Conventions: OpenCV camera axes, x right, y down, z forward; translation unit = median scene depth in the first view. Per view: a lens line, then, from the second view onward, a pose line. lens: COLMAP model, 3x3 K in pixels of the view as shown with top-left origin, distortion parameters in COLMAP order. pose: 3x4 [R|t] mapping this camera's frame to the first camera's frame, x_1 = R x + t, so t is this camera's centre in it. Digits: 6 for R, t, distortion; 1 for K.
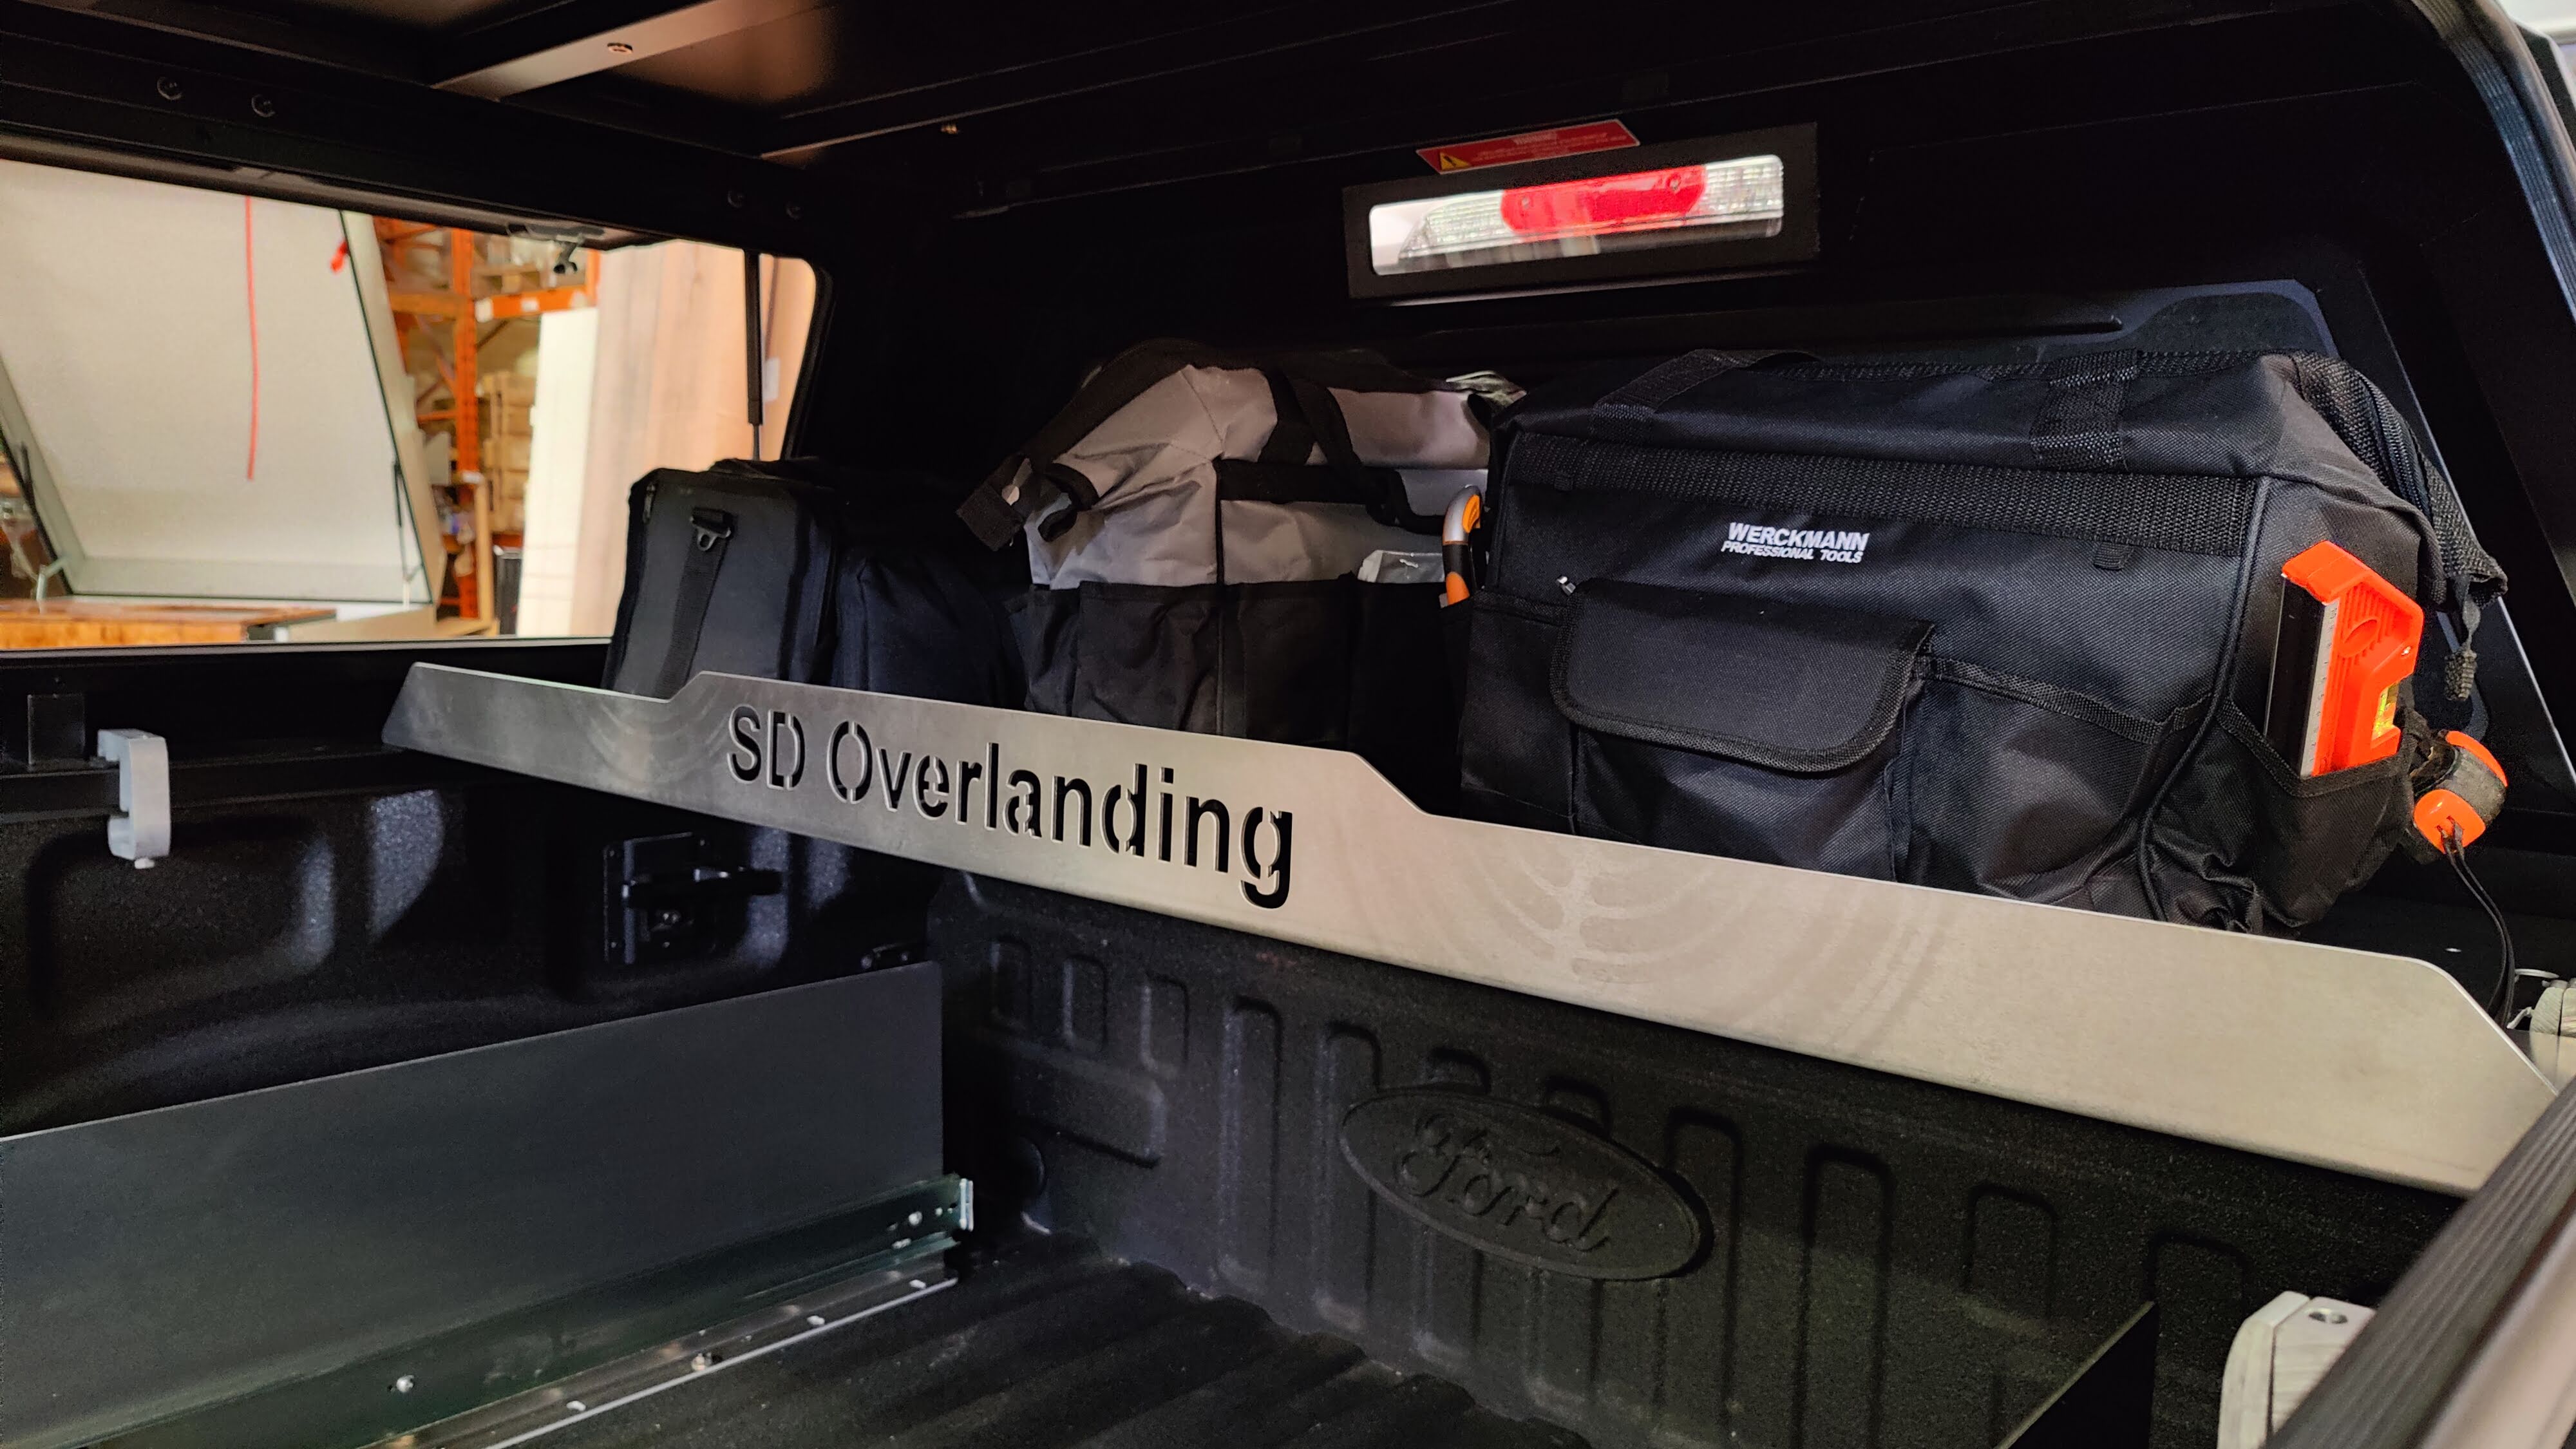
lens RADIAL K [[1782.4, 0, 1302.3], [0, 1782.4, 723.3], [0, 0, 1]] dist [0.051080, -0.049497]
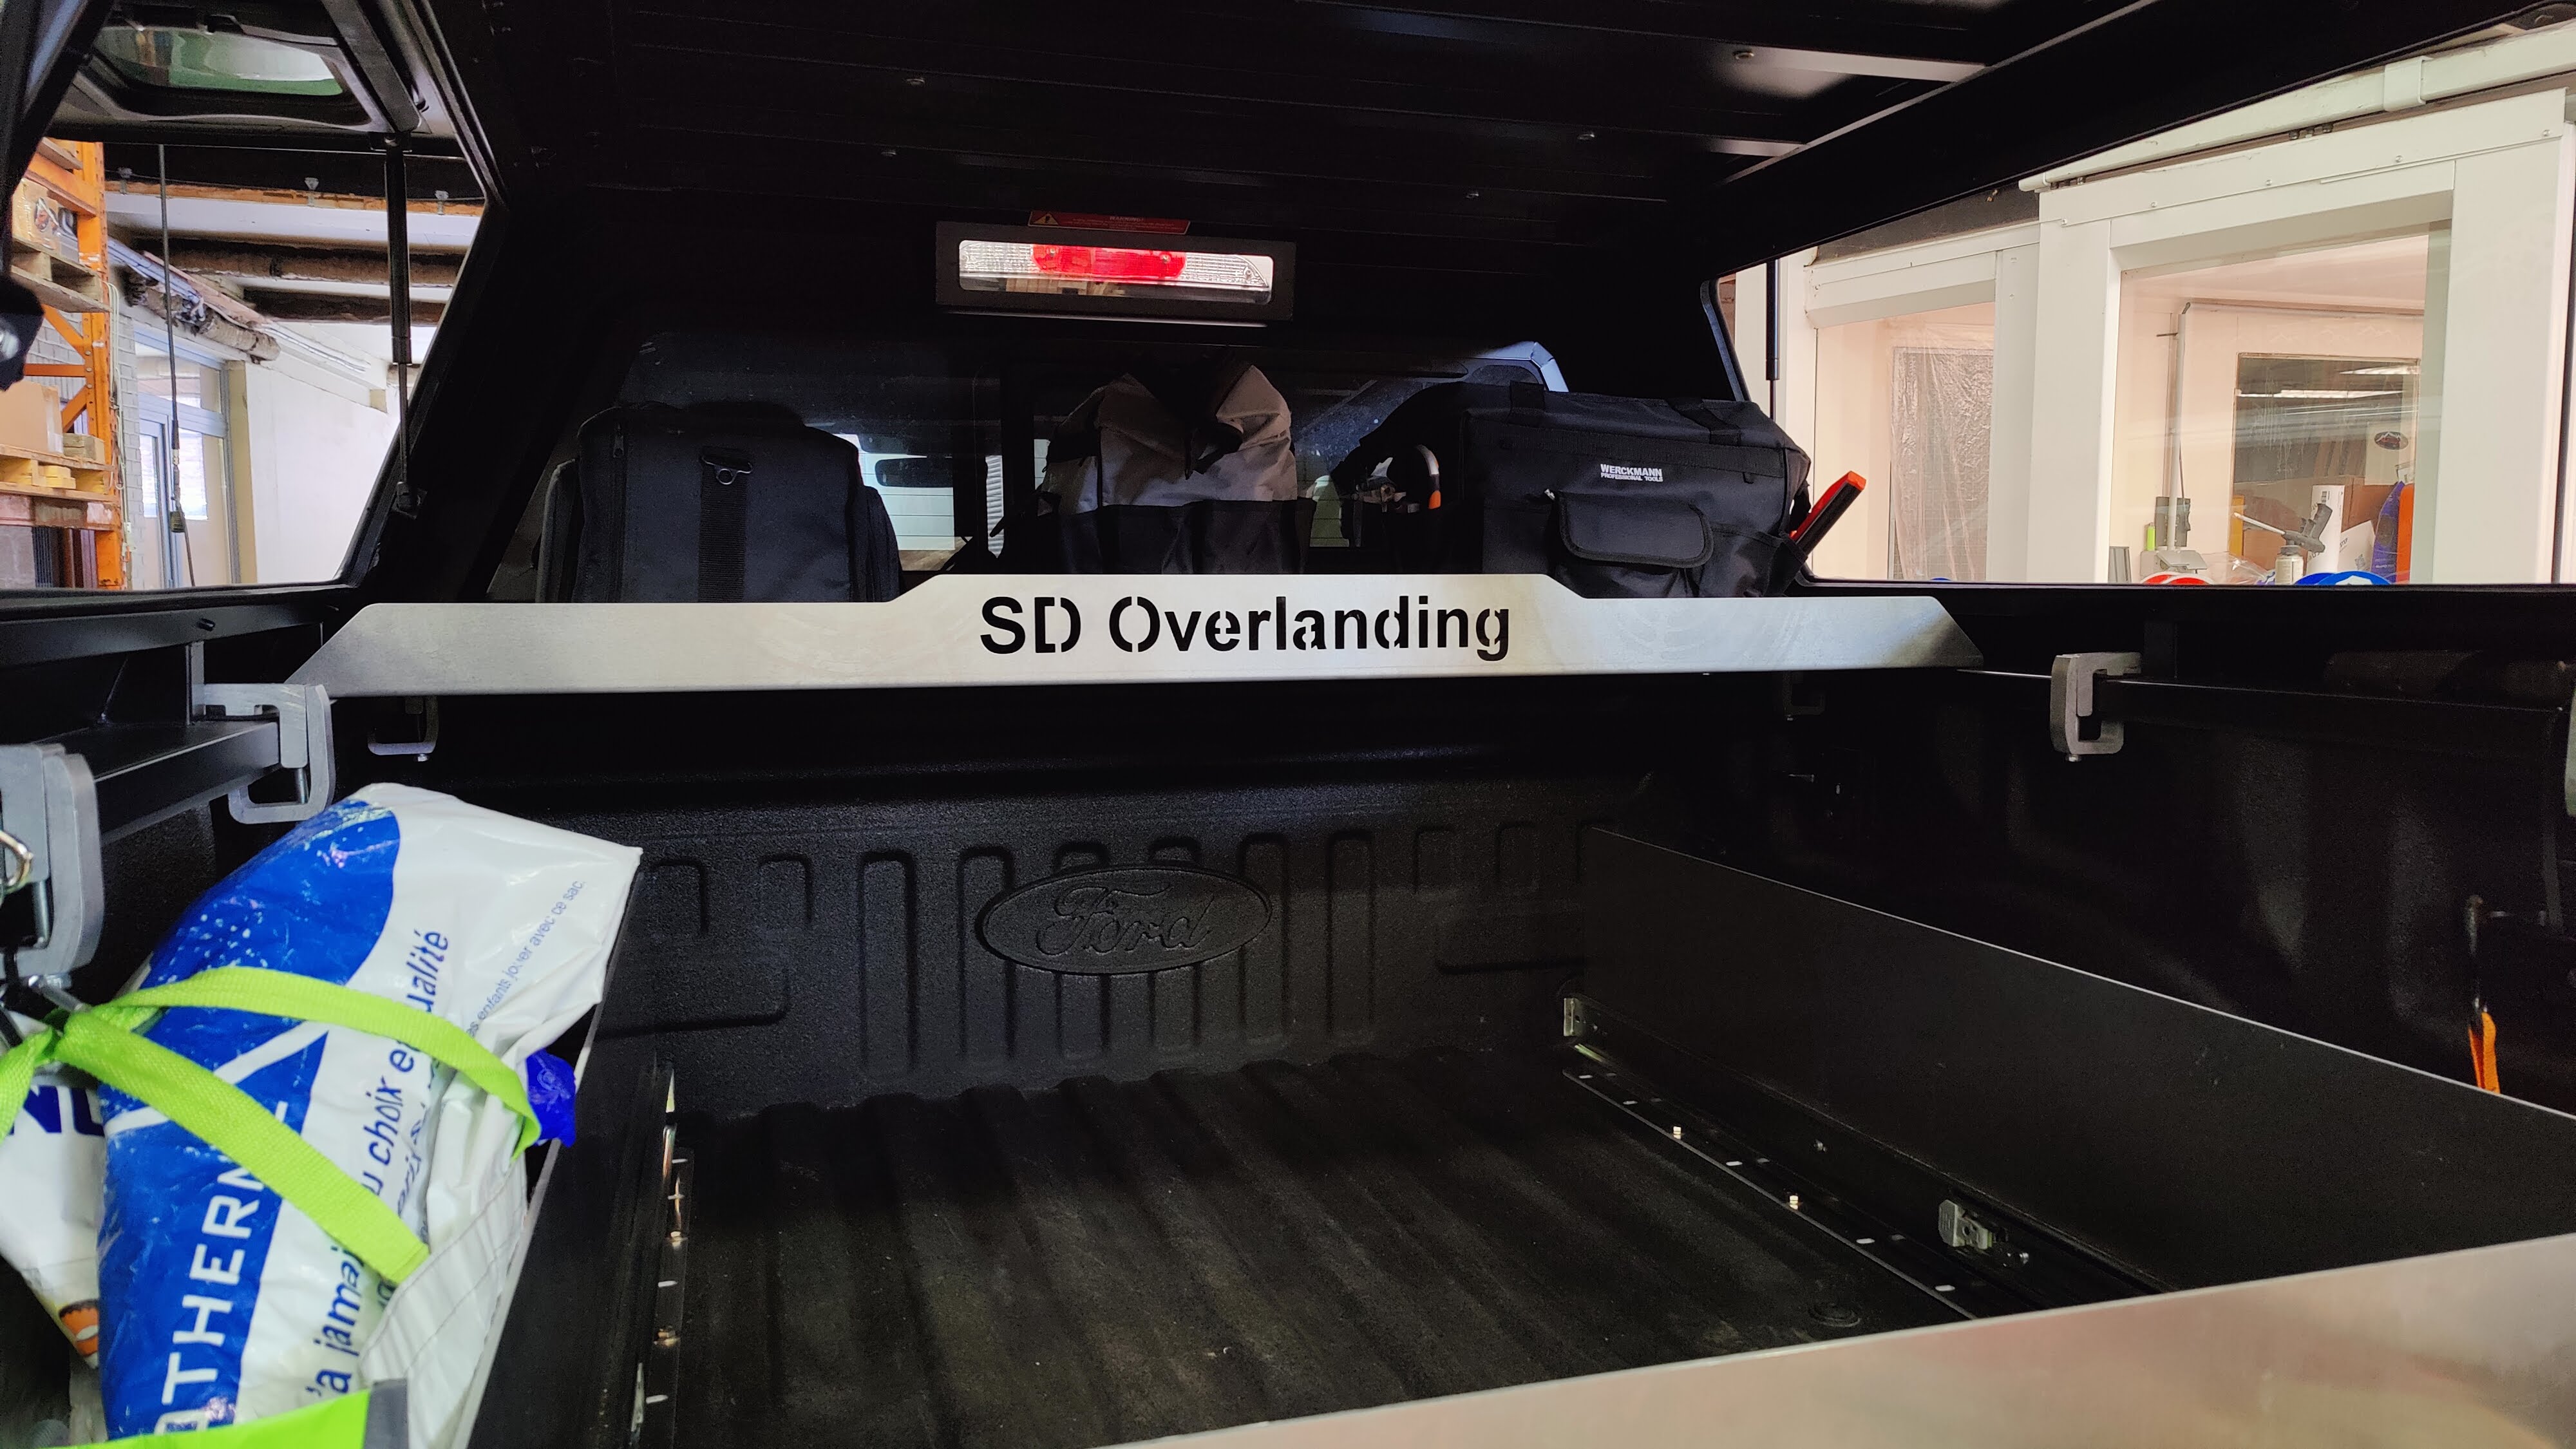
lens RADIAL K [[1782.4, 0, 1263.7], [0, 1782.4, 714.9], [0, 0, 1]] dist [0.051080, -0.049497]
pose [[0.532335, -0.097339, 0.840919, -1.571300], [0.098827, 0.993721, 0.052465, 0.031630], [-0.840746, 0.055176, 0.538612, 0.155411]]
